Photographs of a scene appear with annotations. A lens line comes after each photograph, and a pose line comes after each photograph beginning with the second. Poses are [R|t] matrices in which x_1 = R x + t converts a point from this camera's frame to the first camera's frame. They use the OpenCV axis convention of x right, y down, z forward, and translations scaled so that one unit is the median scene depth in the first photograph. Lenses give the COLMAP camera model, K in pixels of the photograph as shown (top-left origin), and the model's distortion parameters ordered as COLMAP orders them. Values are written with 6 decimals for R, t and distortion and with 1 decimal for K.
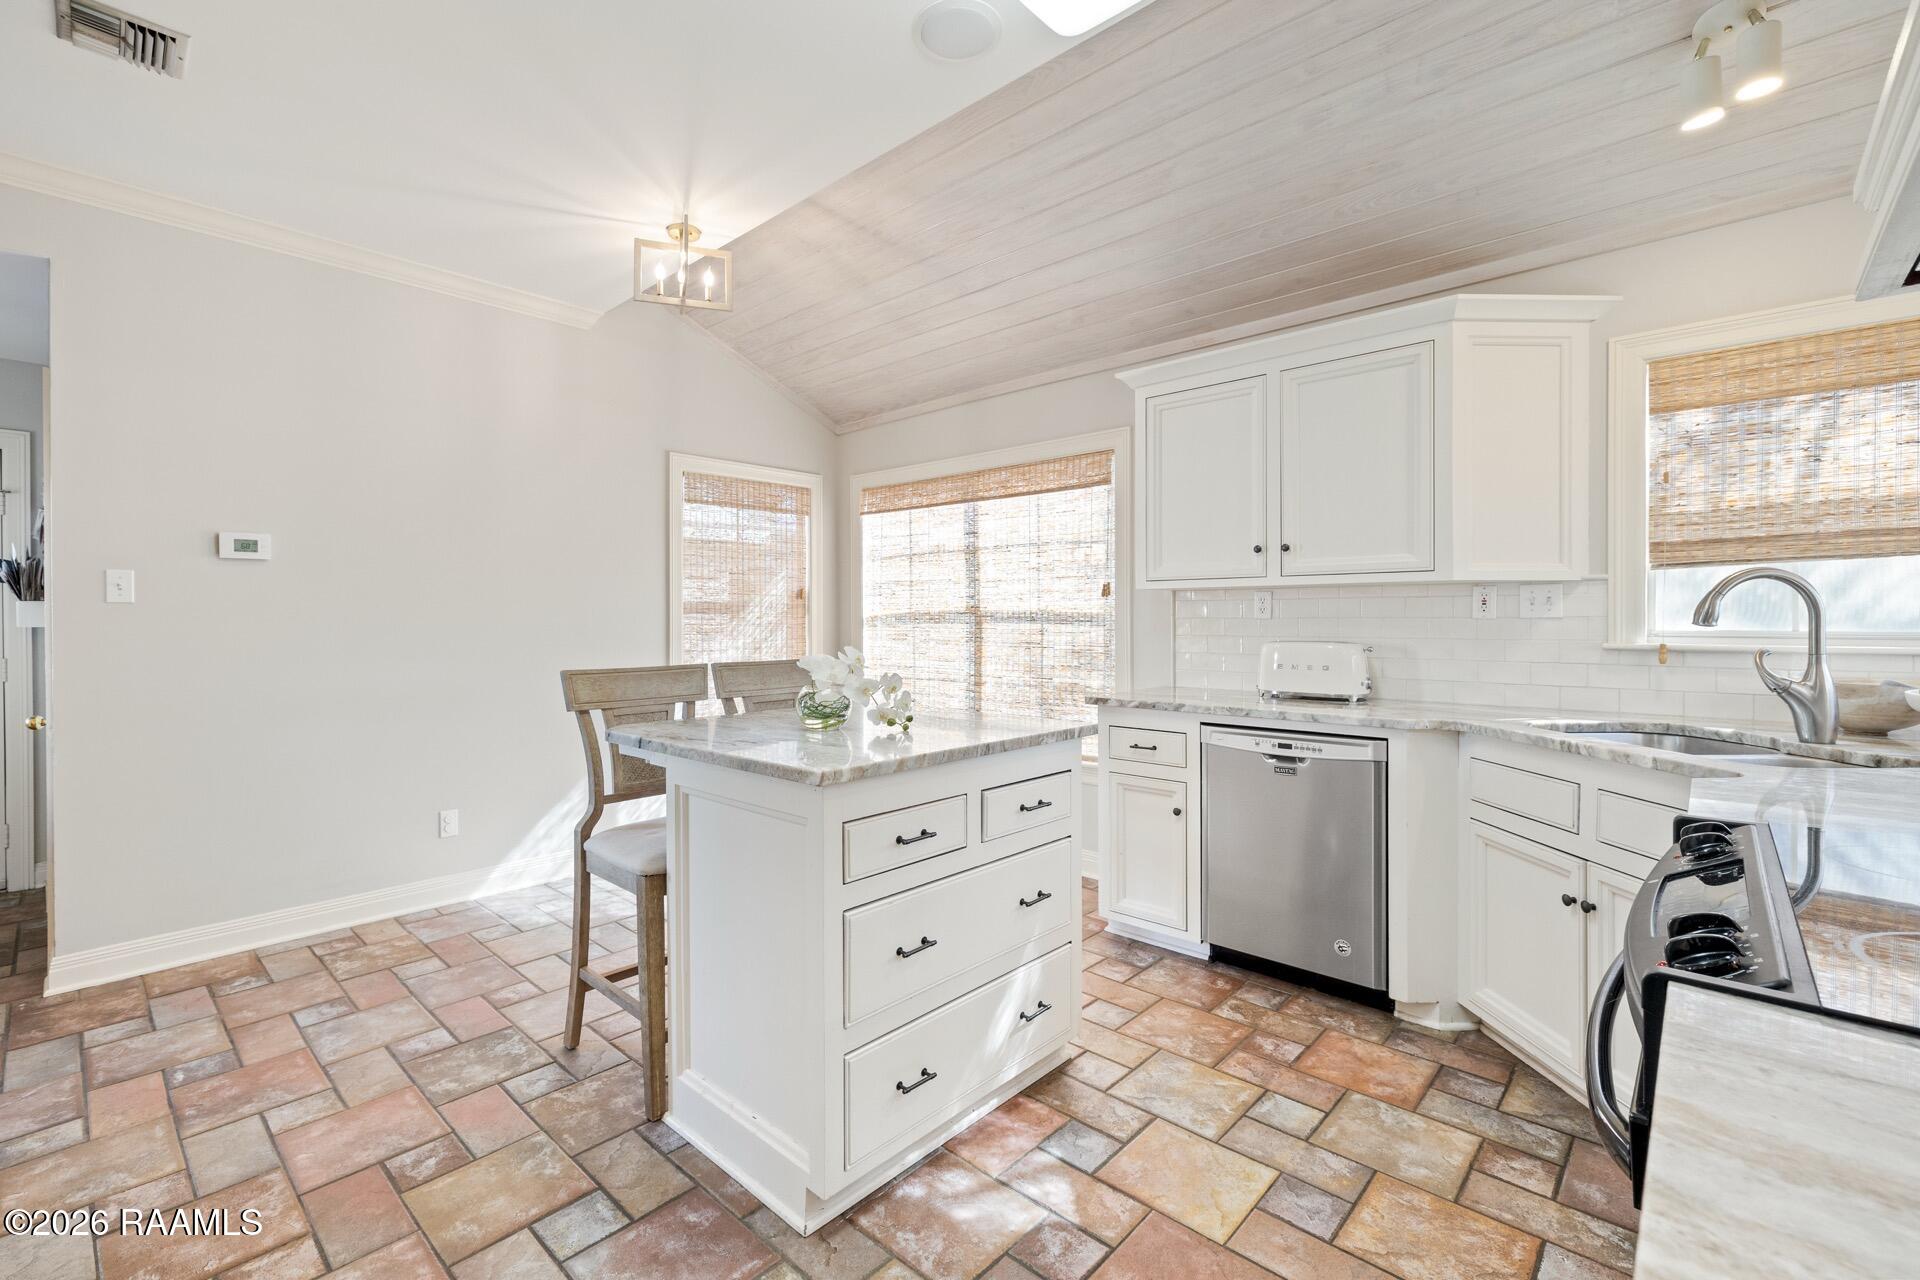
lens RADIAL K [[831.6, 0, 975.3], [0, 831.6, 630.8], [0, 0, 1]] dist [0.003205, 0.001221]
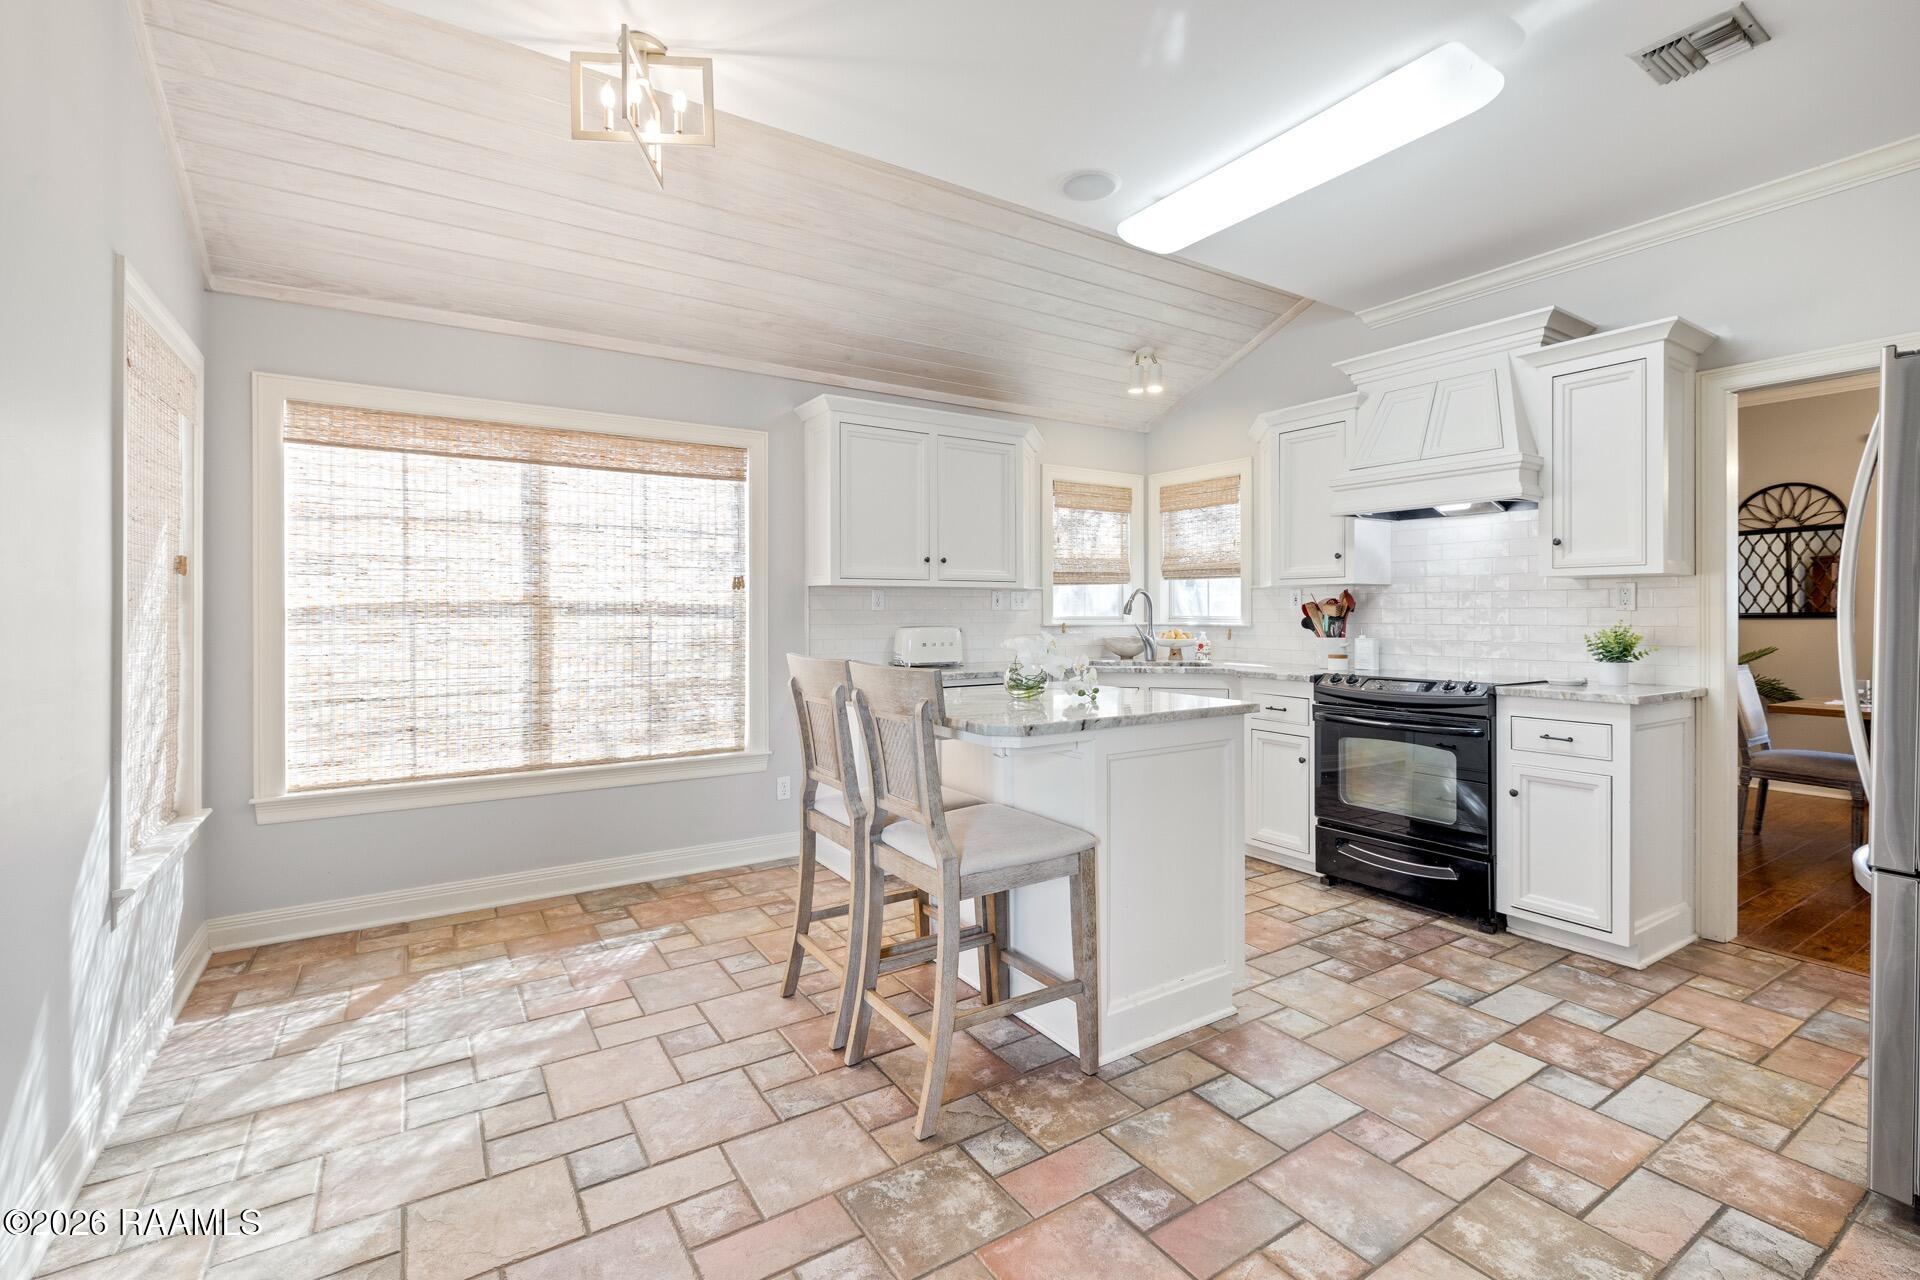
lens RADIAL K [[831.6, 0, 973.5], [0, 831.6, 619.3], [0, 0, 1]] dist [0.003205, 0.001221]
pose [[0.259593, -0.007188, 0.965691, -0.714256], [0.018396, 0.999828, 0.002497, -0.000788], [-0.965543, 0.017116, 0.259680, 0.422160]]
